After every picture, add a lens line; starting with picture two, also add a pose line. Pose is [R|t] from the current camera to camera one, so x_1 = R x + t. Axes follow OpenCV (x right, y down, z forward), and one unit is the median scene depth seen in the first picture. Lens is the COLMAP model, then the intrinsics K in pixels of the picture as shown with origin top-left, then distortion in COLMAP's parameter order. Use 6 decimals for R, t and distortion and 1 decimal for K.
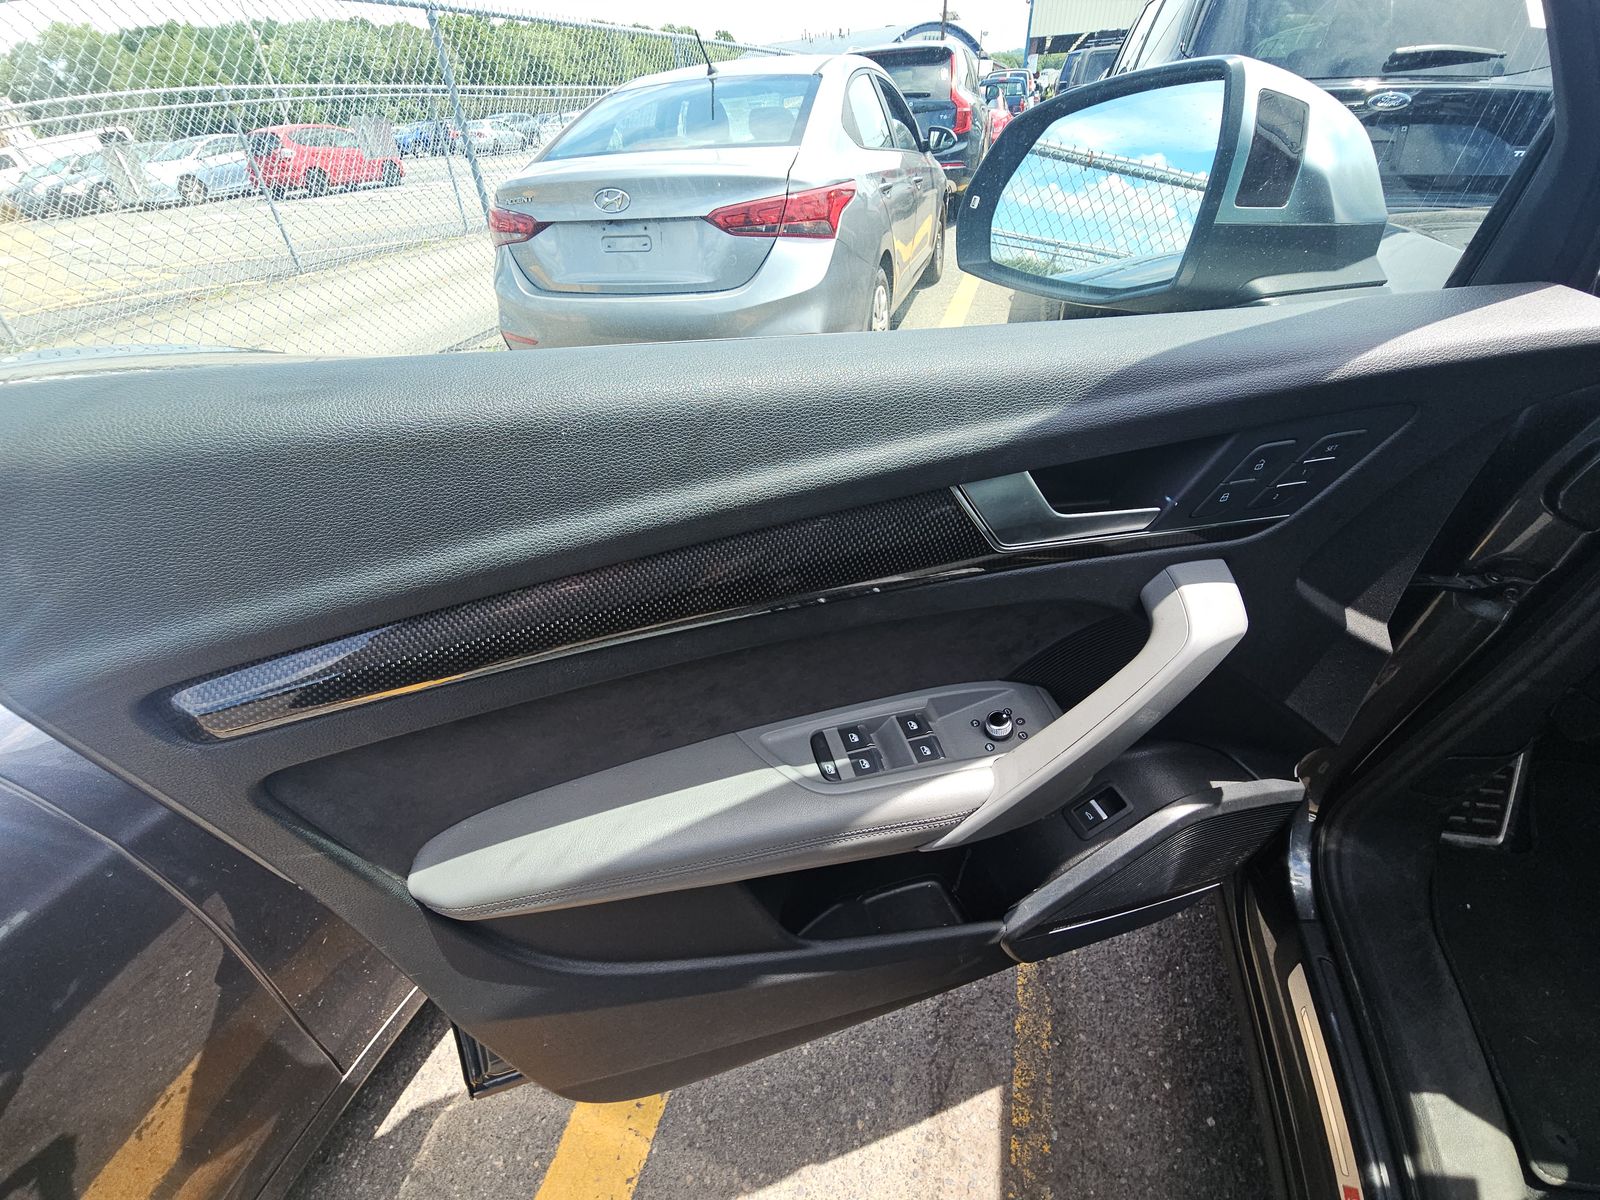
lens RADIAL K [[661.0, 0, 798.5], [0, 661.0, 596.1], [0, 0, 1]] dist [0.003548, -0.006288]
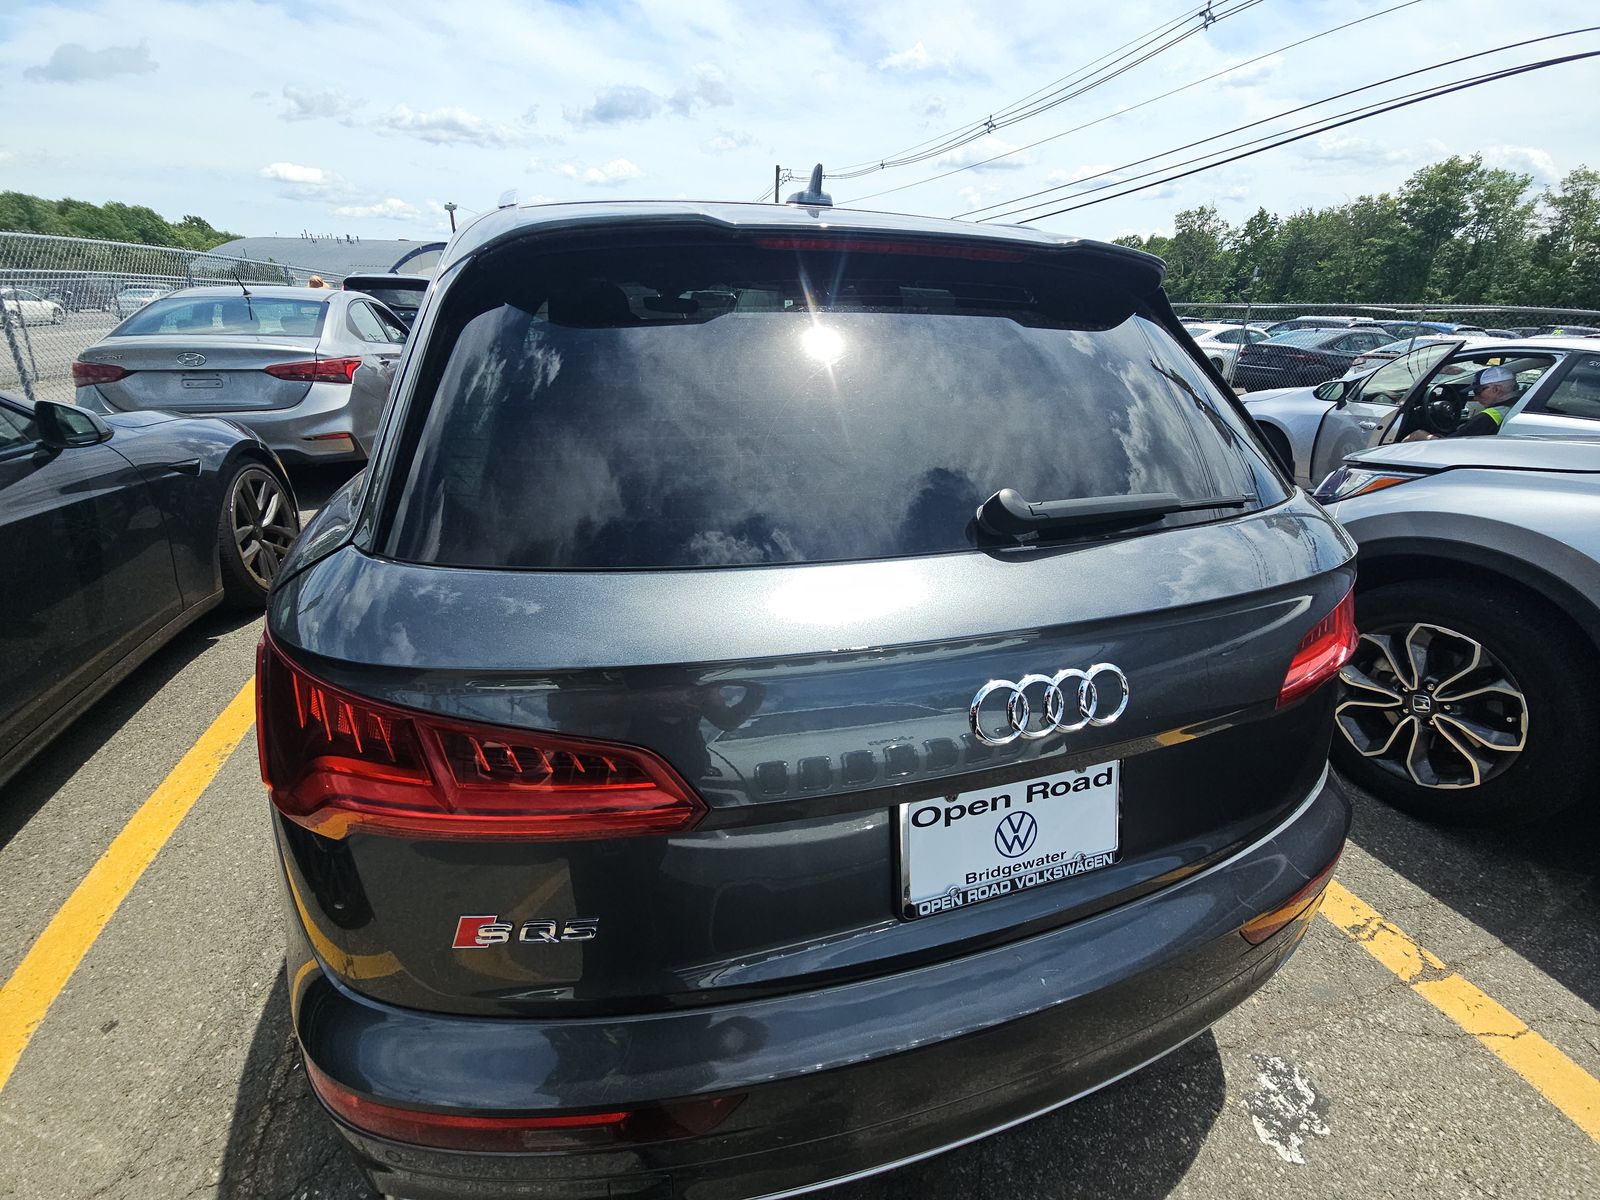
lens RADIAL K [[661.0, 0, 790.2], [0, 661.0, 585.1], [0, 0, 1]] dist [0.003548, -0.006288]
pose [[0.827947, -0.134153, 0.544524, -0.010709], [0.264092, 0.949834, -0.167543, 0.605320], [-0.494731, 0.282522, 0.821841, -0.932610]]
